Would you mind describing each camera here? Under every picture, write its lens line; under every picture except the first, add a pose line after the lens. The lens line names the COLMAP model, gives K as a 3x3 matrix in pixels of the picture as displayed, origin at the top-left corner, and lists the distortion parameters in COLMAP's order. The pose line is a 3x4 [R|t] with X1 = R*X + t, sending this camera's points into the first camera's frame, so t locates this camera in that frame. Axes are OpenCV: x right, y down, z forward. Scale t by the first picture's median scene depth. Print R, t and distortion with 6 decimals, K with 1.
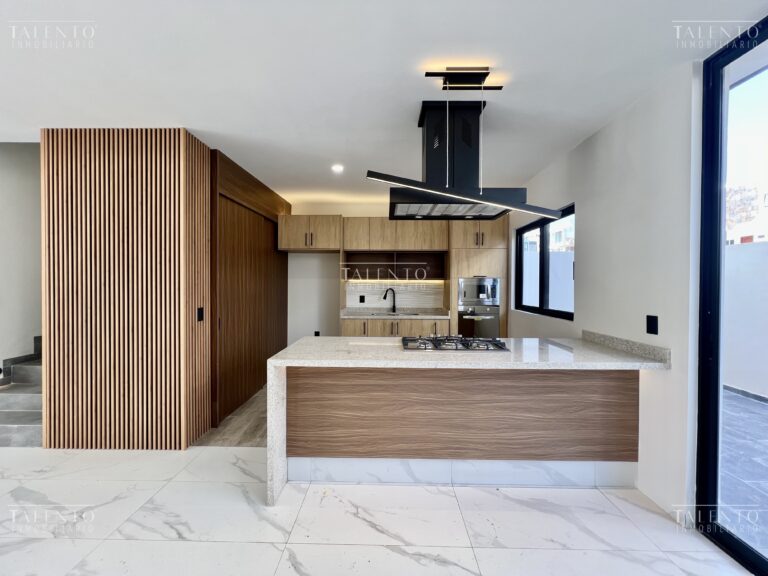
lens RADIAL K [[308.6, 0, 381.5], [0, 308.6, 286.5], [0, 0, 1]] dist [-0.000040, 0.000246]
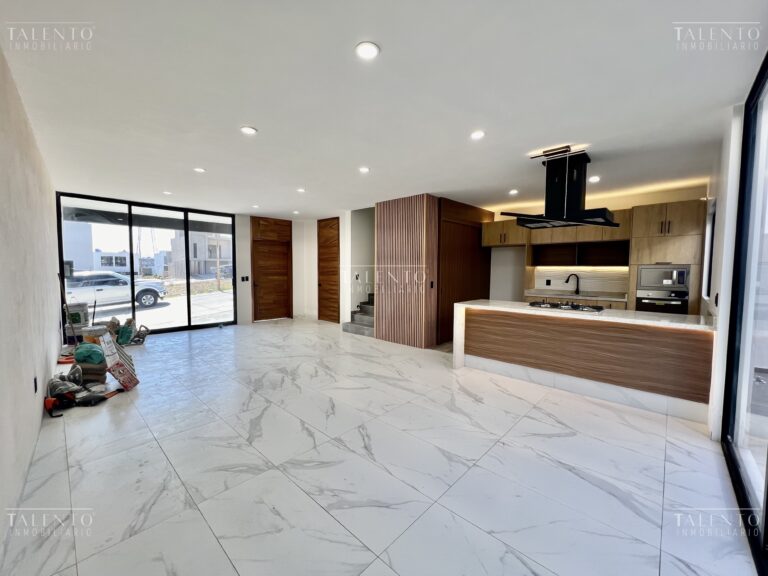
lens RADIAL K [[308.6, 0, 381.5], [0, 308.6, 286.5], [0, 0, 1]] dist [-0.000040, 0.000246]
pose [[0.739919, 0.038560, -0.671590, 0.475042], [-0.011354, 0.998929, 0.044846, 0.016109], [0.672600, -0.025558, 0.739564, -0.642578]]
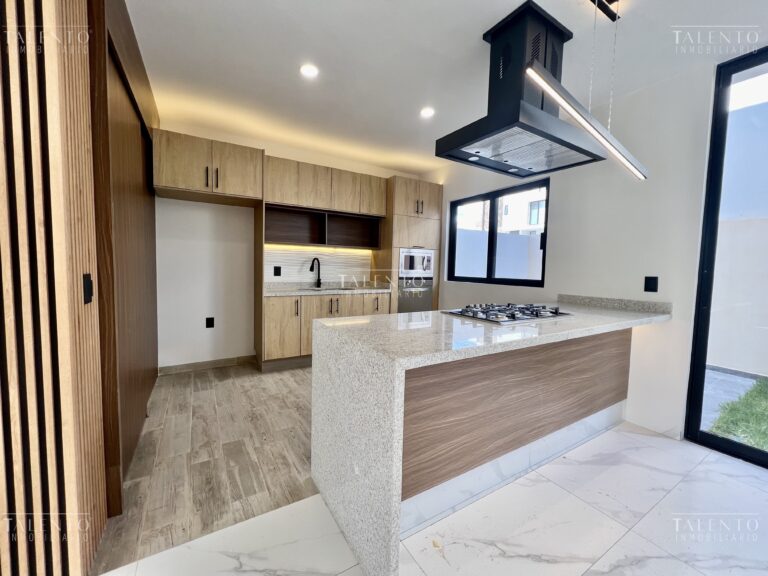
lens RADIAL K [[308.6, 0, 381.5], [0, 308.6, 286.5], [0, 0, 1]] dist [-0.000040, 0.000246]
pose [[0.844586, -0.020079, 0.535043, -0.439828], [-0.014022, 0.998124, 0.059591, 0.051460], [-0.535236, -0.057832, 0.842720, 0.372547]]
